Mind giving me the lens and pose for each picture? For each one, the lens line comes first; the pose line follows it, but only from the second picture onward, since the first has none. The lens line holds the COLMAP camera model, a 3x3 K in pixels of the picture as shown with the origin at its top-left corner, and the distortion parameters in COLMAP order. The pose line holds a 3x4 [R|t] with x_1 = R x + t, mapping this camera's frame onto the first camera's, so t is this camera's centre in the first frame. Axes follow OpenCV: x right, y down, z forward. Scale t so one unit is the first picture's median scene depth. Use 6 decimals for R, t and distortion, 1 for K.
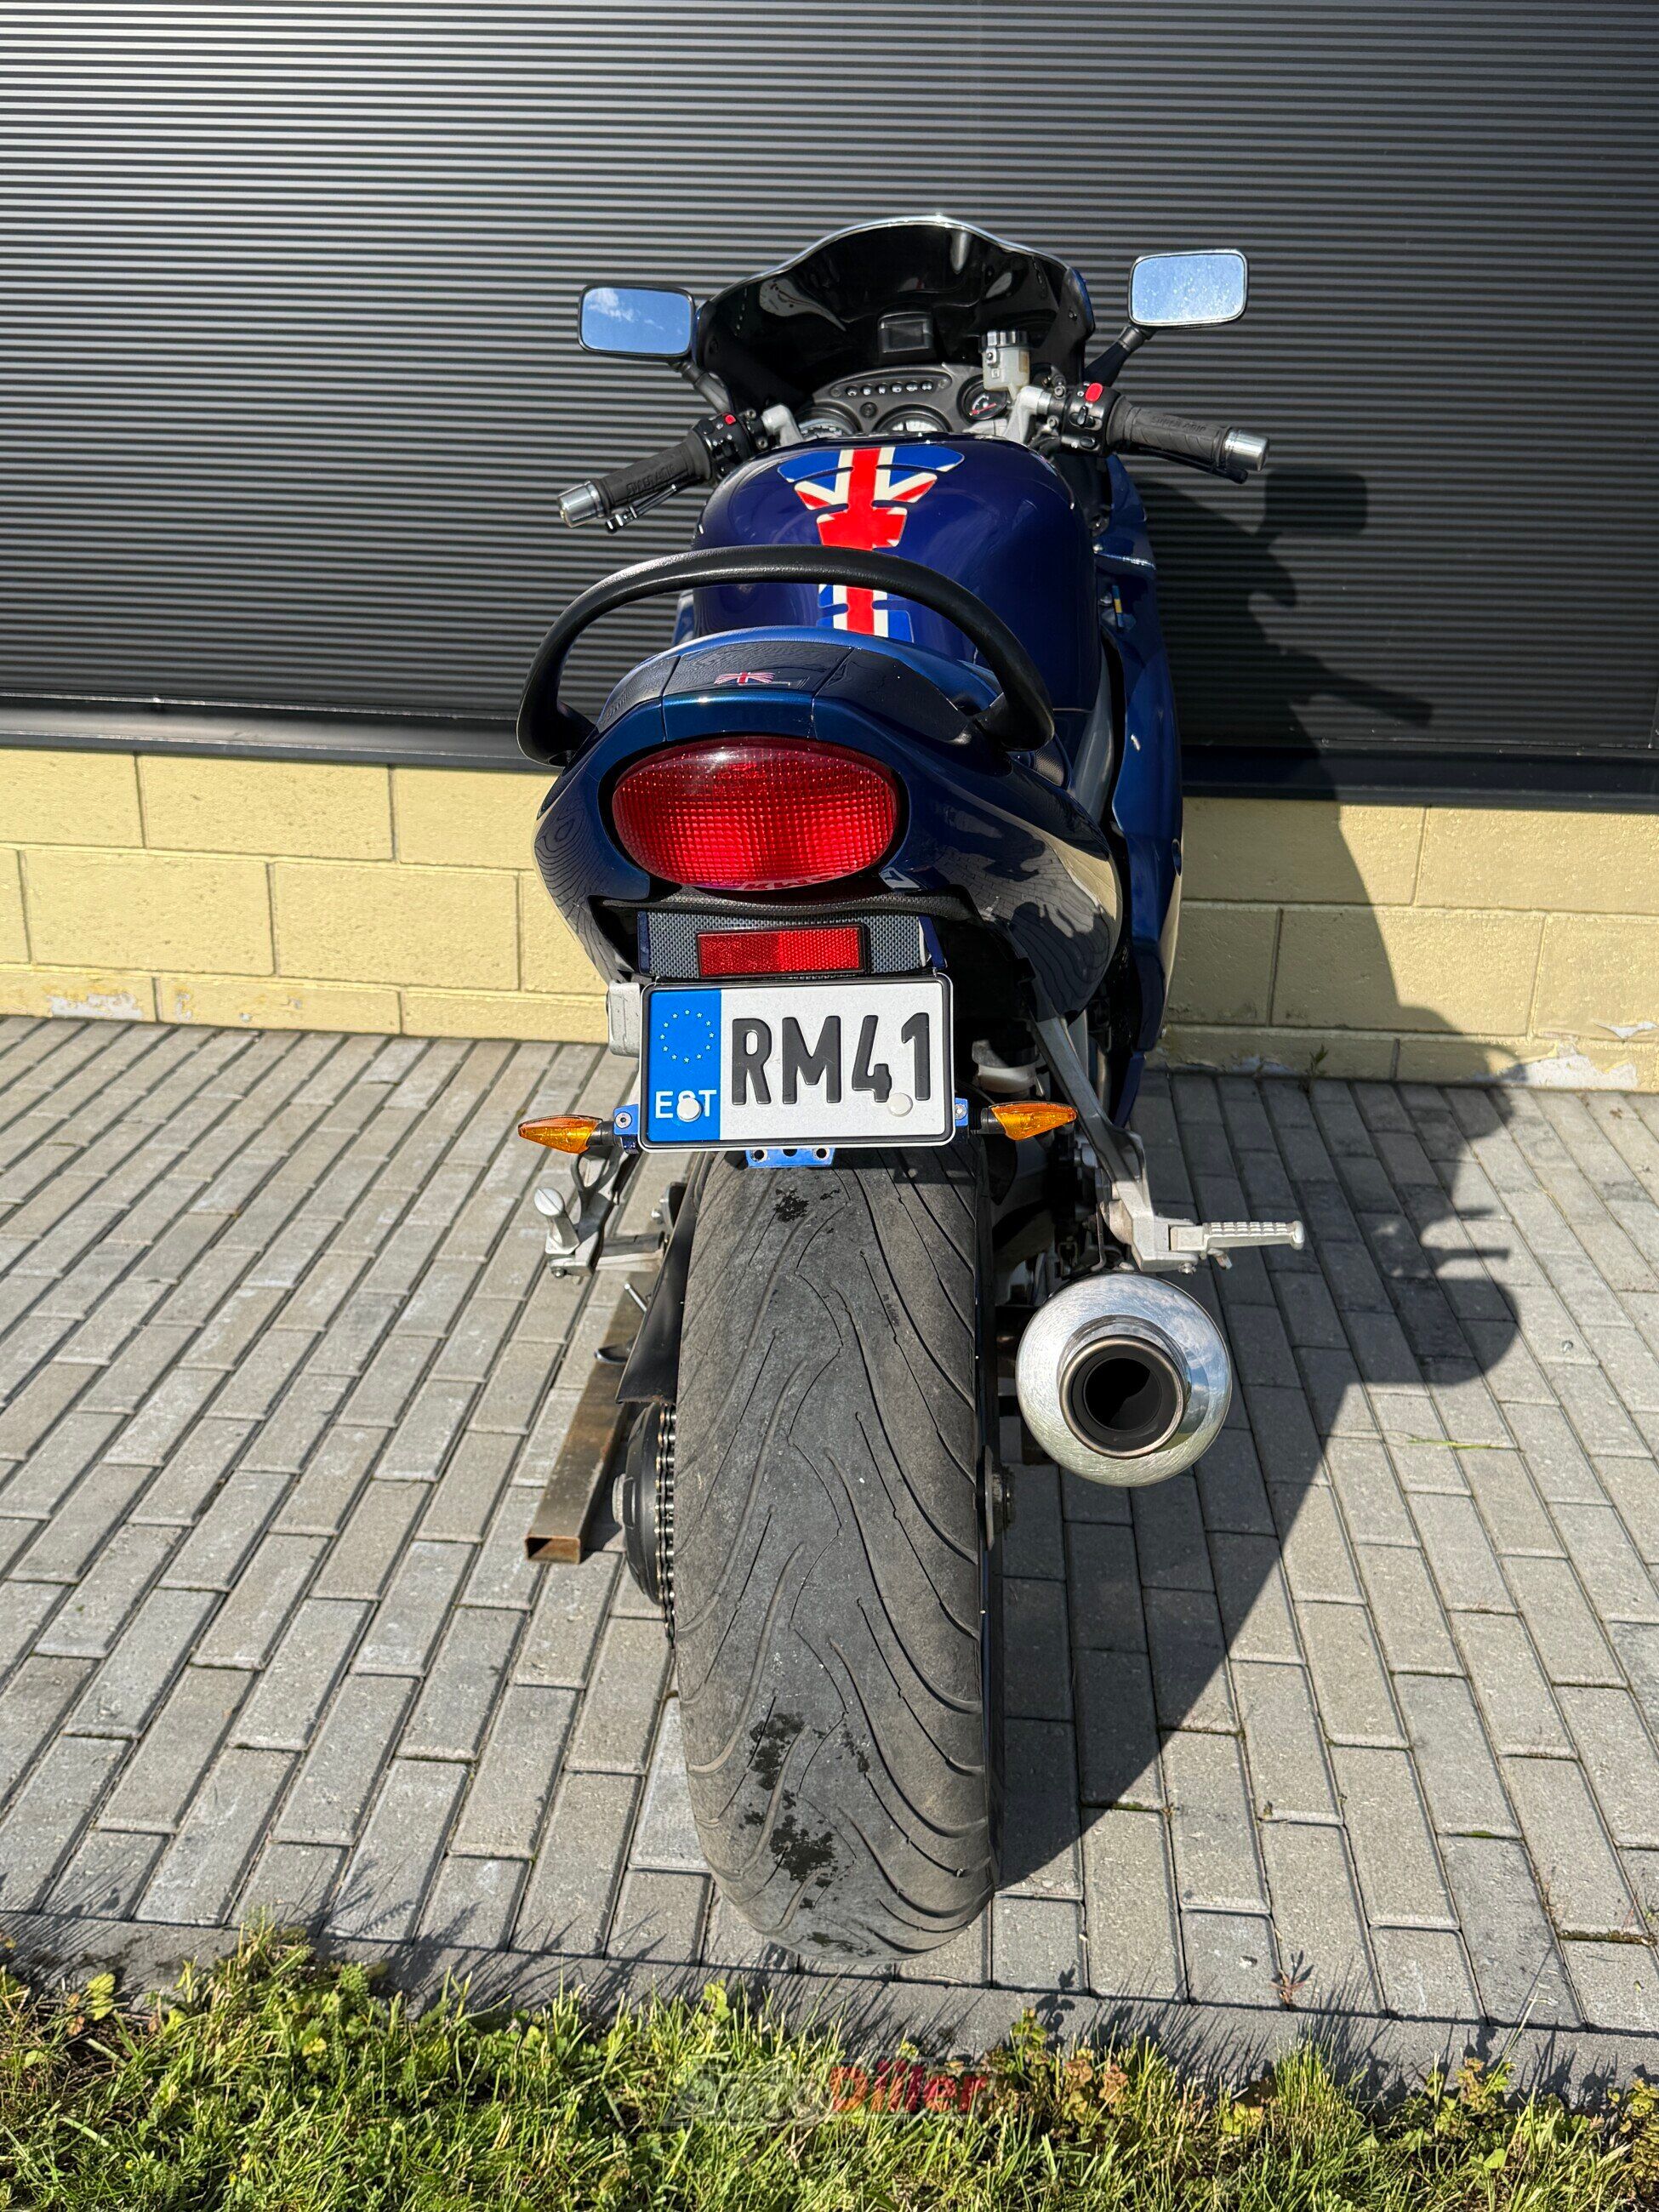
lens RADIAL K [[2124.5, 0, 837.1], [0, 2124.5, 1085.8], [0, 0, 1]] dist [0.016622, 0.000000]
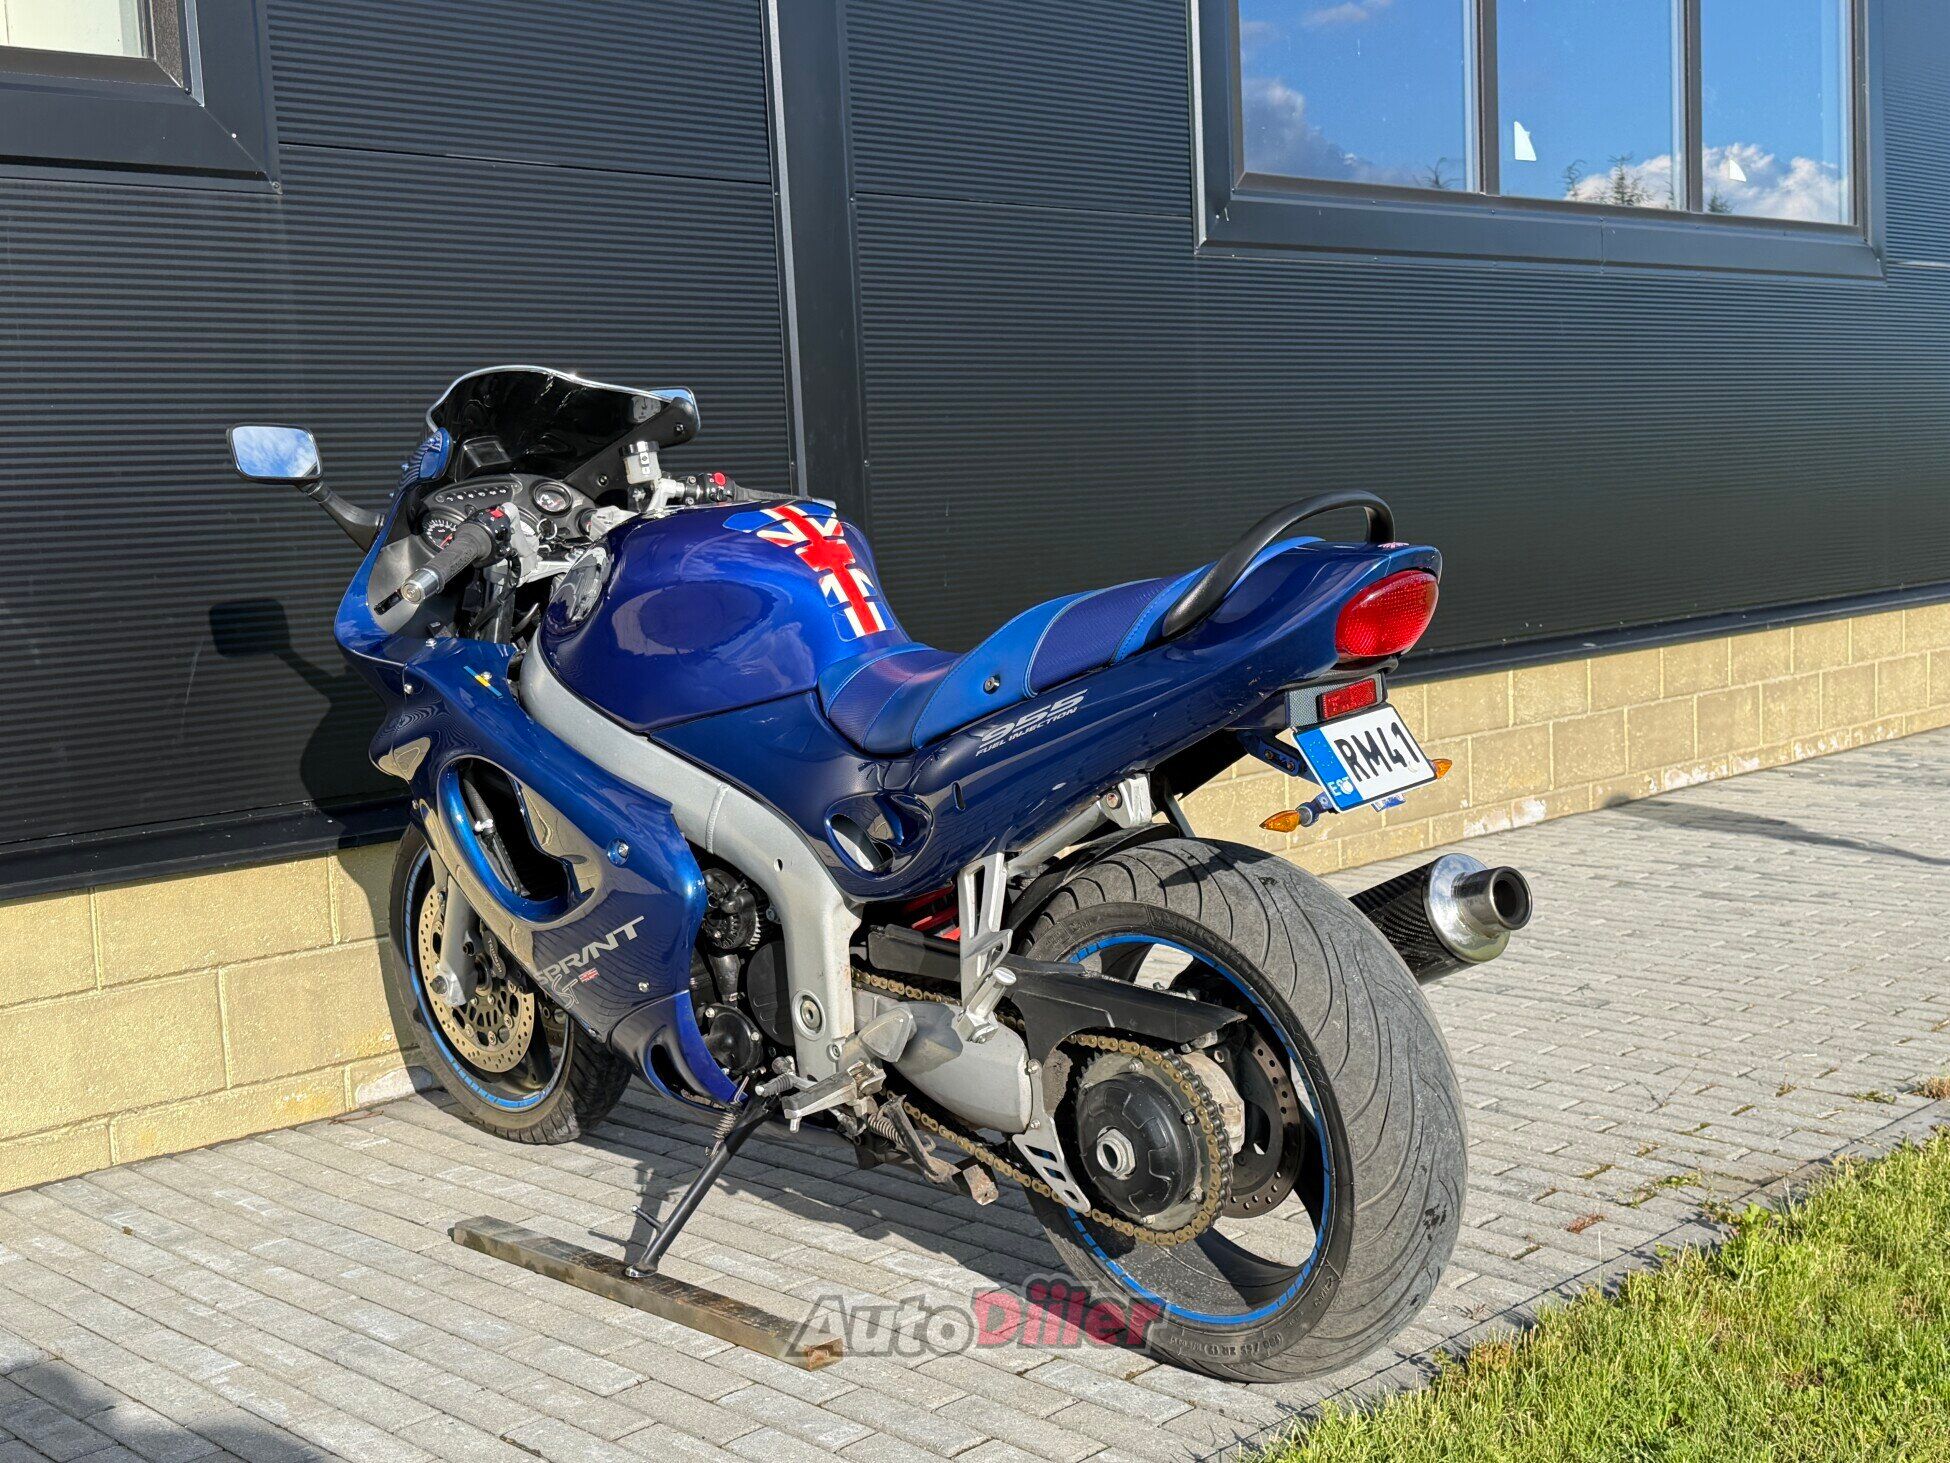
lens RADIAL K [[2400.6, 0, 971.2], [0, 2400.6, 734.2], [0, 0, 1]] dist [0.037682, 0.000000]
pose [[0.655319, -0.120608, 0.745662, -0.930851], [0.304730, 0.945485, -0.114881, 0.054773], [-0.691157, 0.302509, 0.656347, -0.073871]]
